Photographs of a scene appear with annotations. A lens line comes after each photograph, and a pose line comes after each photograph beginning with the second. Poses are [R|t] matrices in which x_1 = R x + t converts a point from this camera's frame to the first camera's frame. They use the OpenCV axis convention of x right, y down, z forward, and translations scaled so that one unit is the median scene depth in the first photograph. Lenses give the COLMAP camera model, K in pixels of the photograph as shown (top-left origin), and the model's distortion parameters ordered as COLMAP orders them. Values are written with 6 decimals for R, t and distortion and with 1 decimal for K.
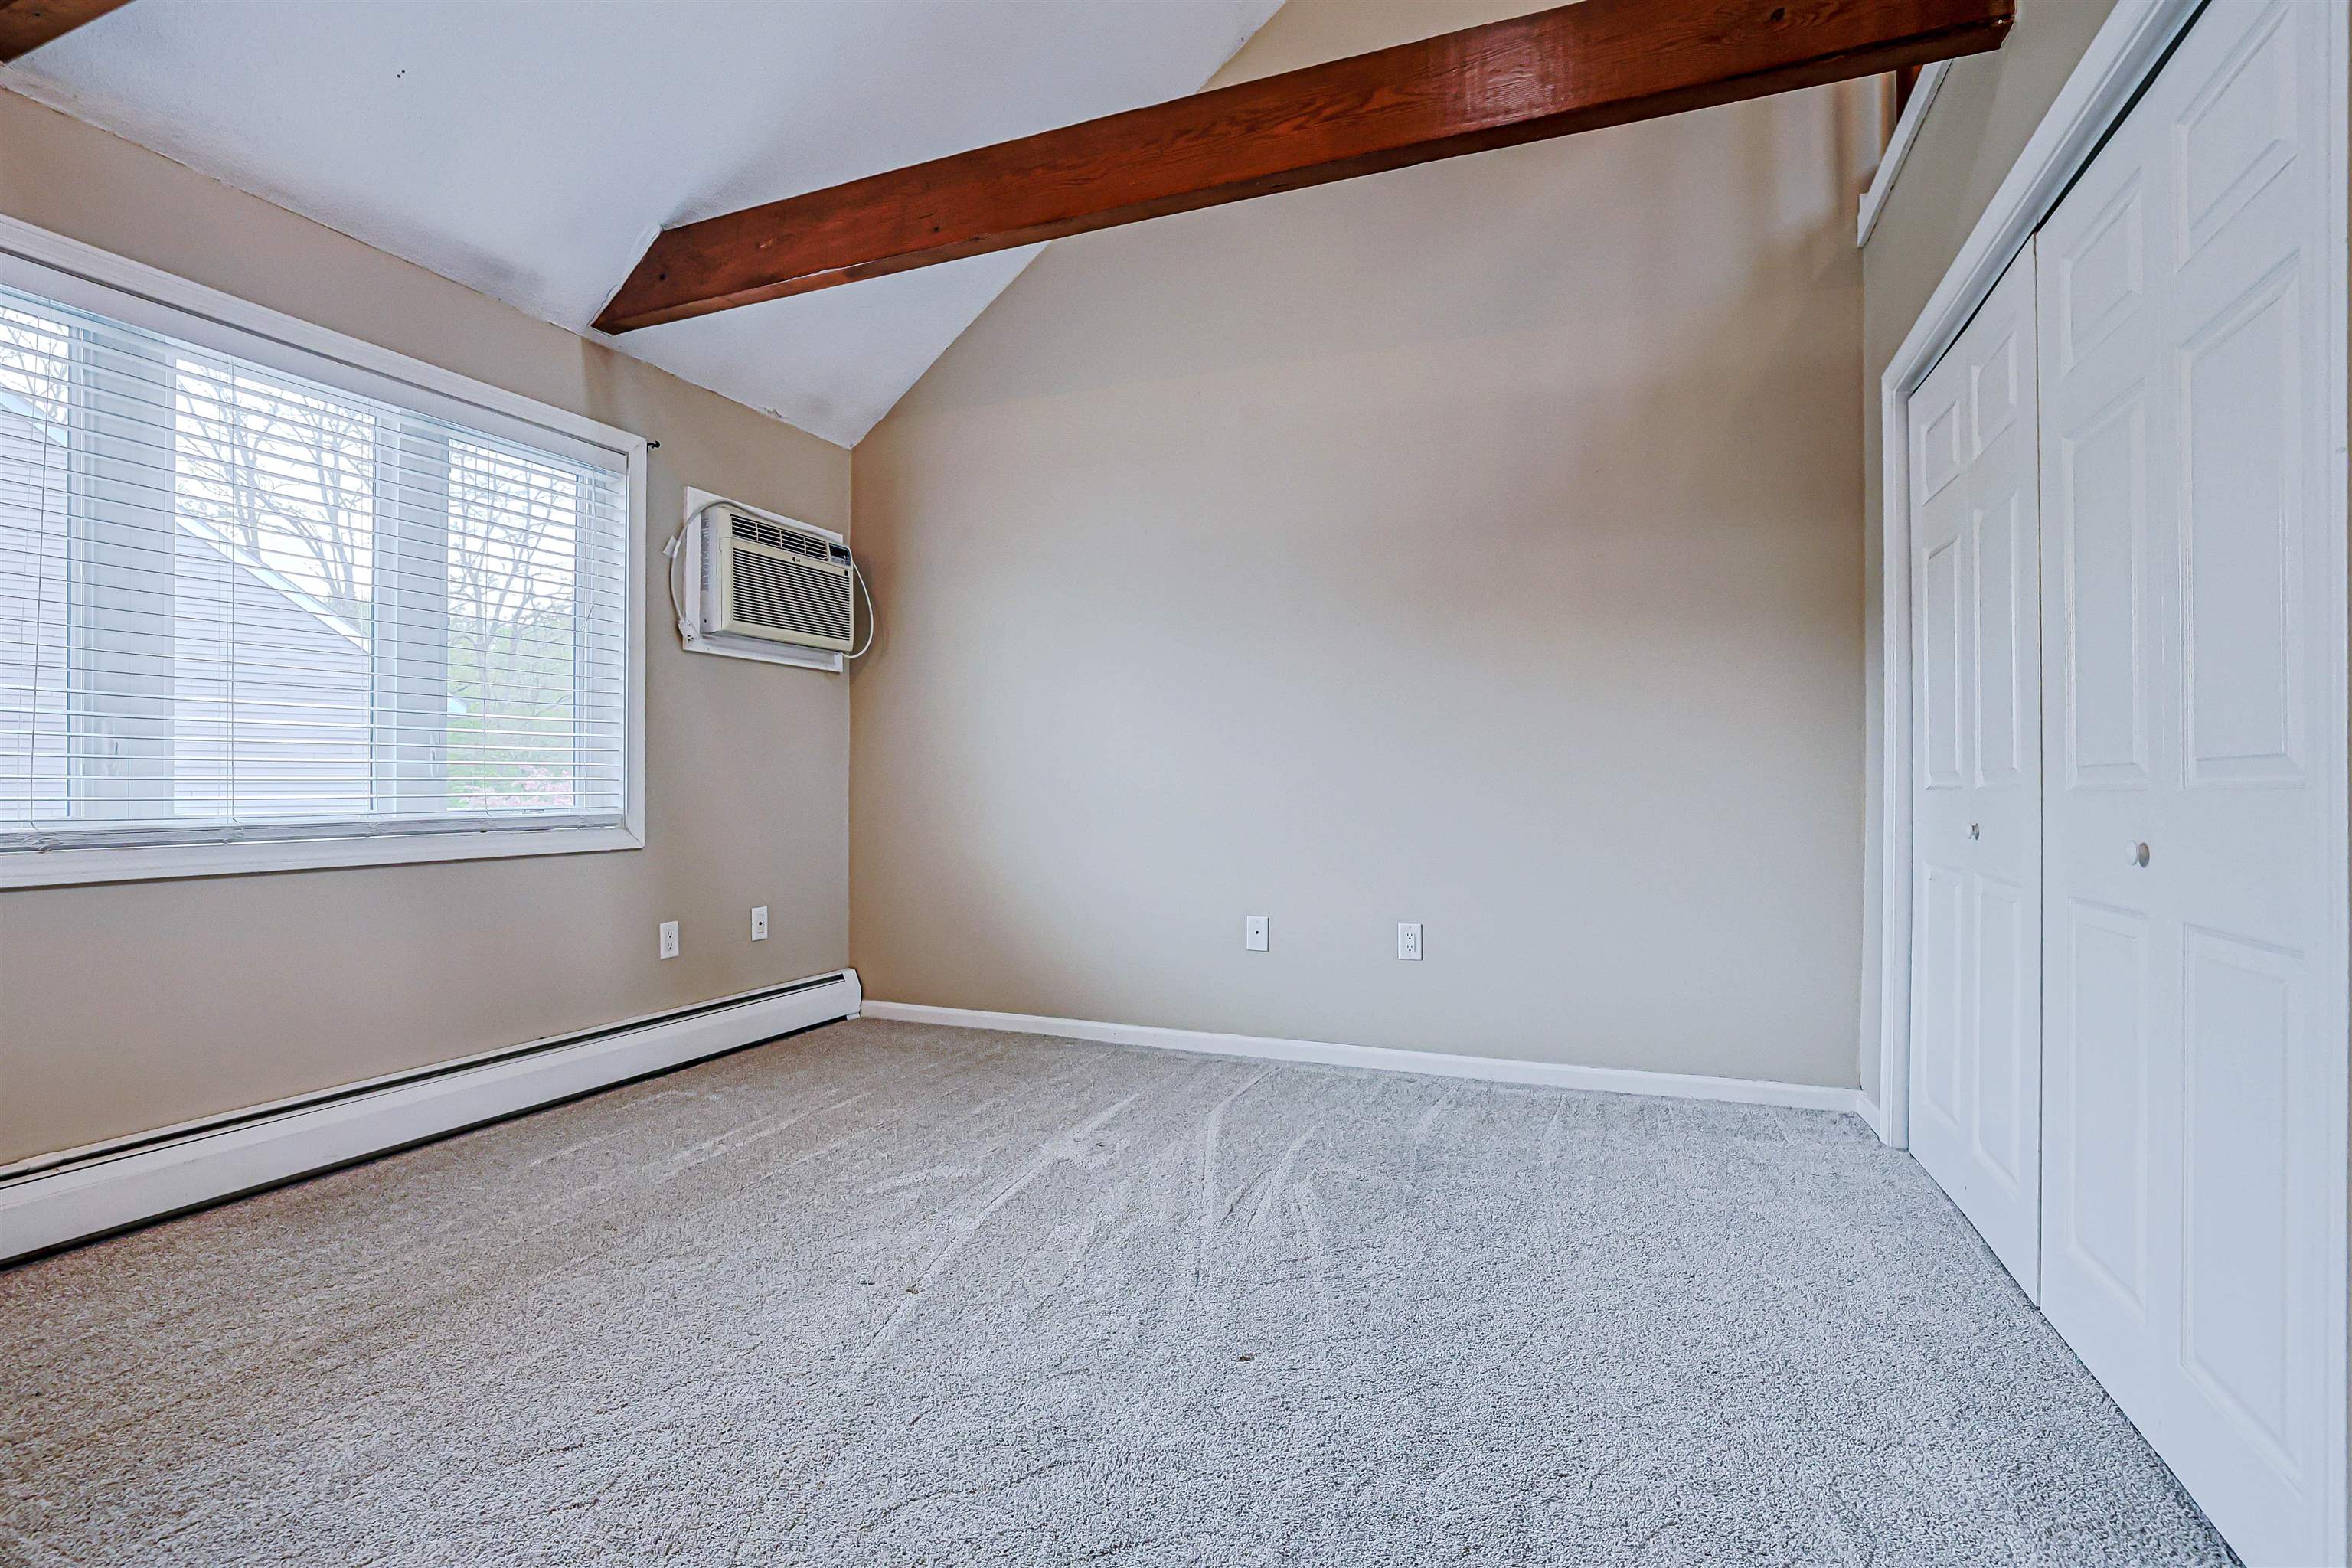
lens RADIAL K [[1101.4, 0, 1176.0], [0, 1101.4, 784.0], [0, 0, 1]] dist [-0.027843, 0.000052]
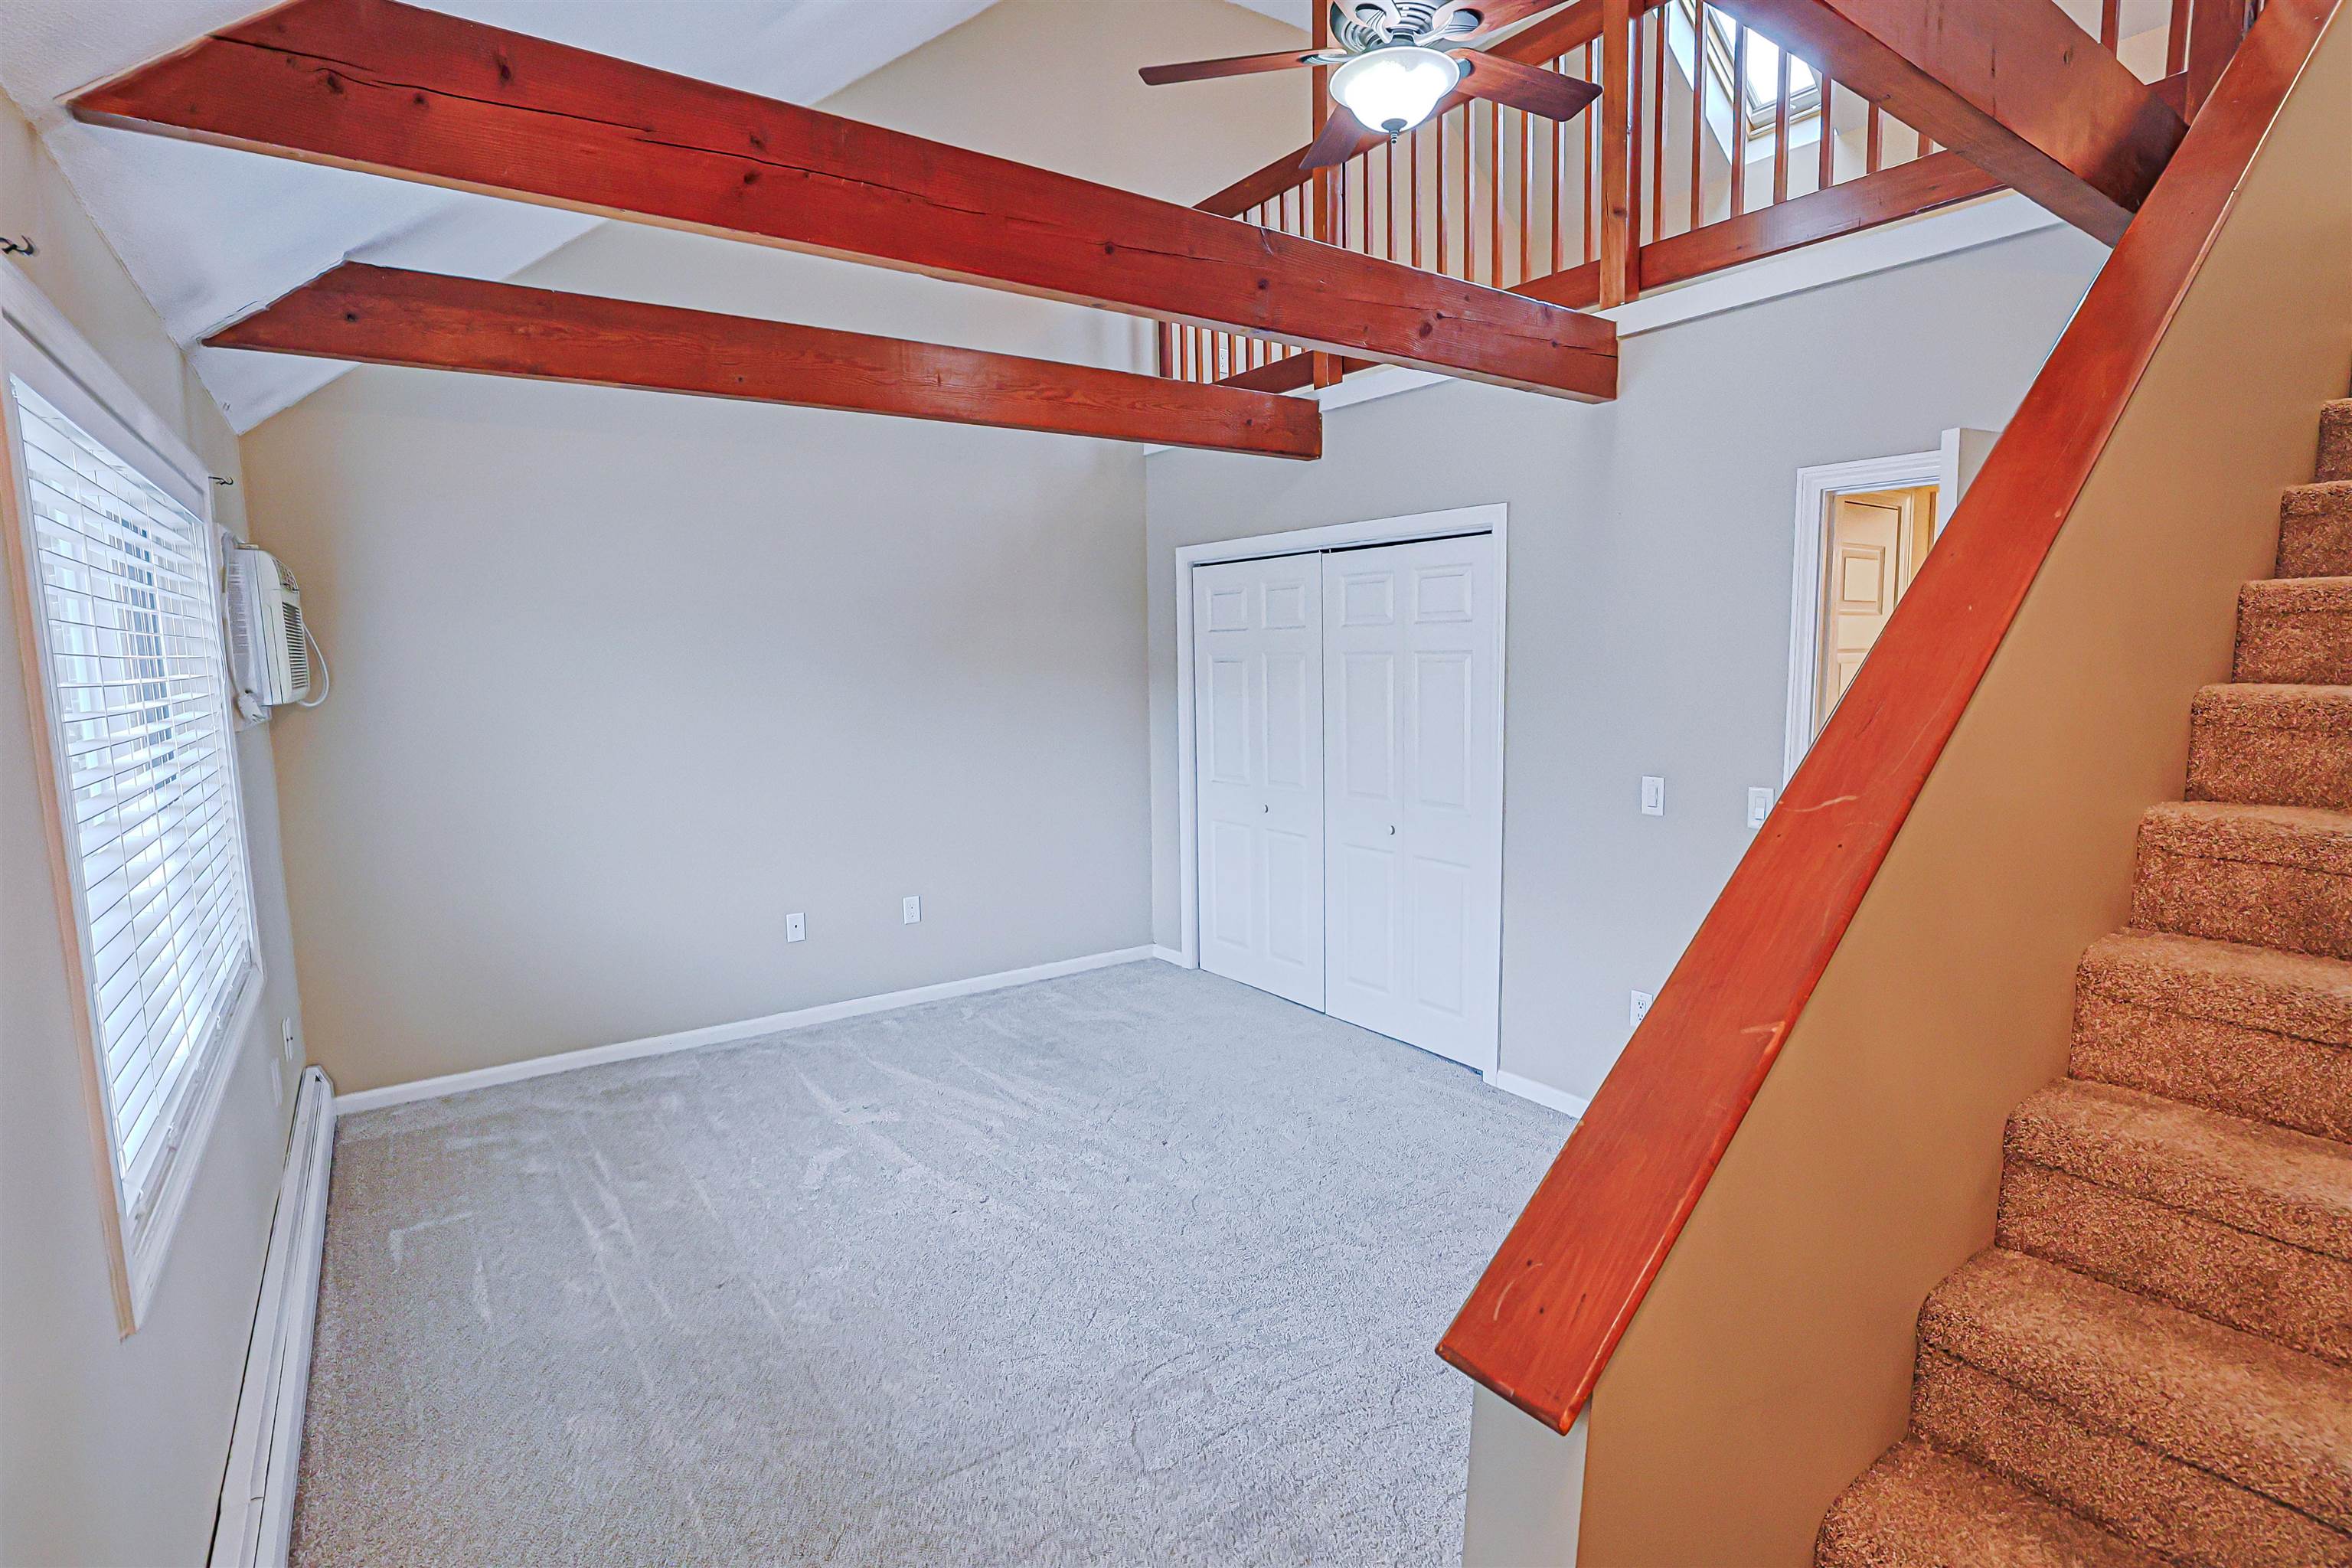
lens RADIAL K [[1129.0, 0, 1176.0], [0, 1129.0, 784.0], [0, 0, 1]] dist [0.000026, 0.000504]
pose [[0.548947, -0.102240, 0.829581, -0.887942], [0.016673, 0.993633, 0.111426, -0.191714], [-0.835691, -0.047335, 0.547156, -0.037721]]
